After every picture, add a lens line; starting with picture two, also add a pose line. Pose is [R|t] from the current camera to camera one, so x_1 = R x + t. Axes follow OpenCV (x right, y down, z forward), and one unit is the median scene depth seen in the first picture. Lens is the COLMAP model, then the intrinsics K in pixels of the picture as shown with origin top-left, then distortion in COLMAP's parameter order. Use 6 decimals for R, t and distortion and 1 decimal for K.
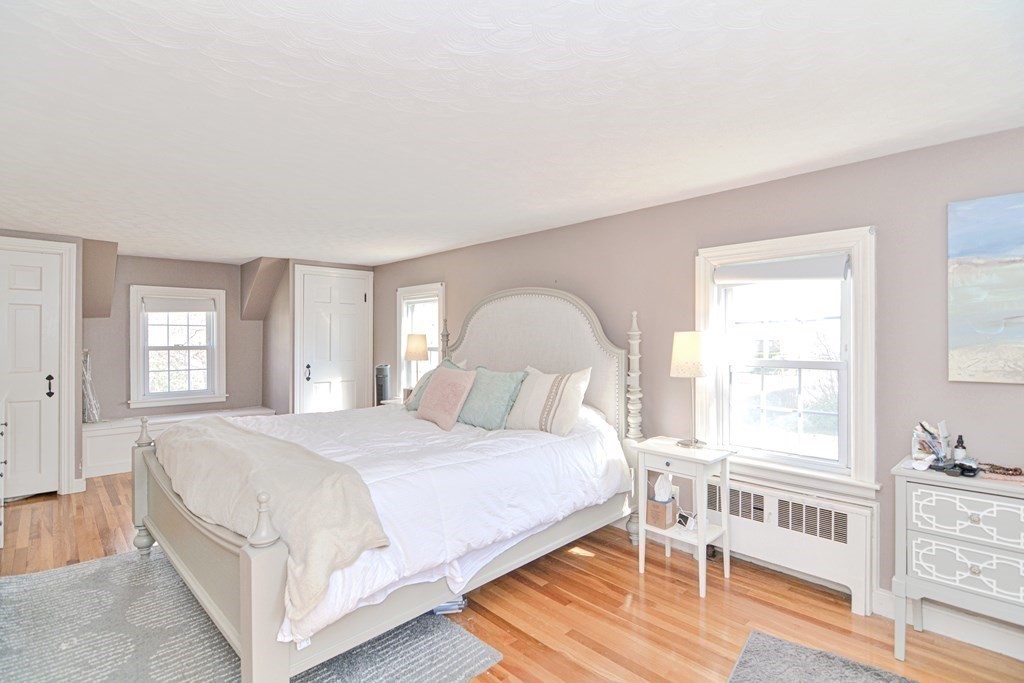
lens RADIAL K [[495.8, 0, 515.1], [0, 495.8, 336.4], [0, 0, 1]] dist [-0.001333, -0.000913]
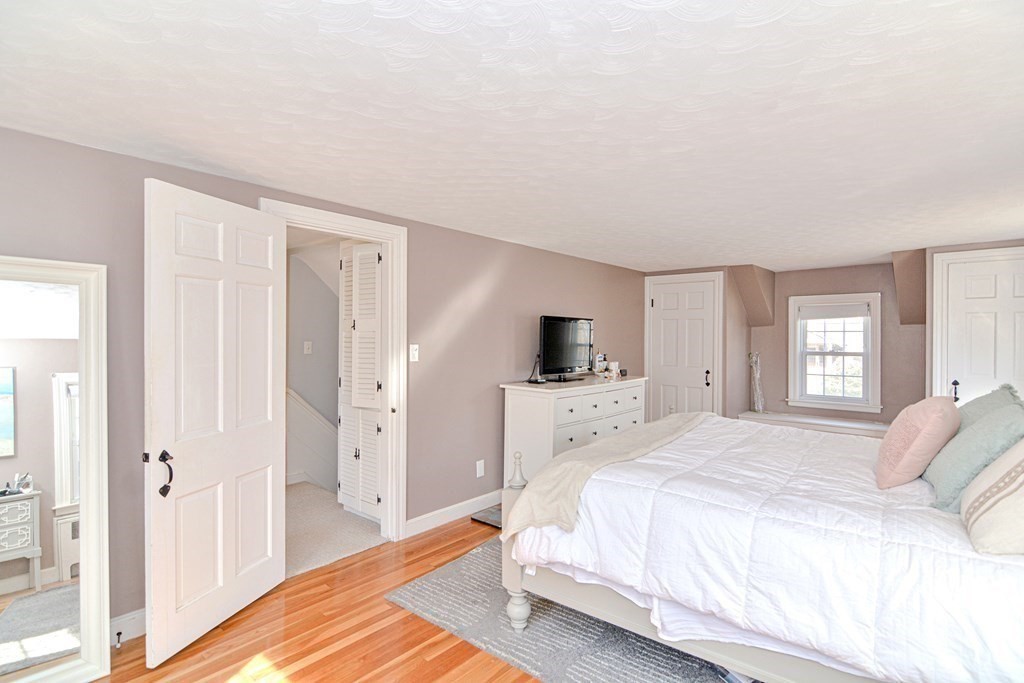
lens RADIAL K [[495.8, 0, 515.1], [0, 495.8, 336.4], [0, 0, 1]] dist [-0.001333, -0.000913]
pose [[0.116815, -0.003425, -0.993148, 0.266234], [-0.004361, 0.999983, -0.003962, -0.005373], [0.993144, 0.004794, 0.116798, 0.232383]]
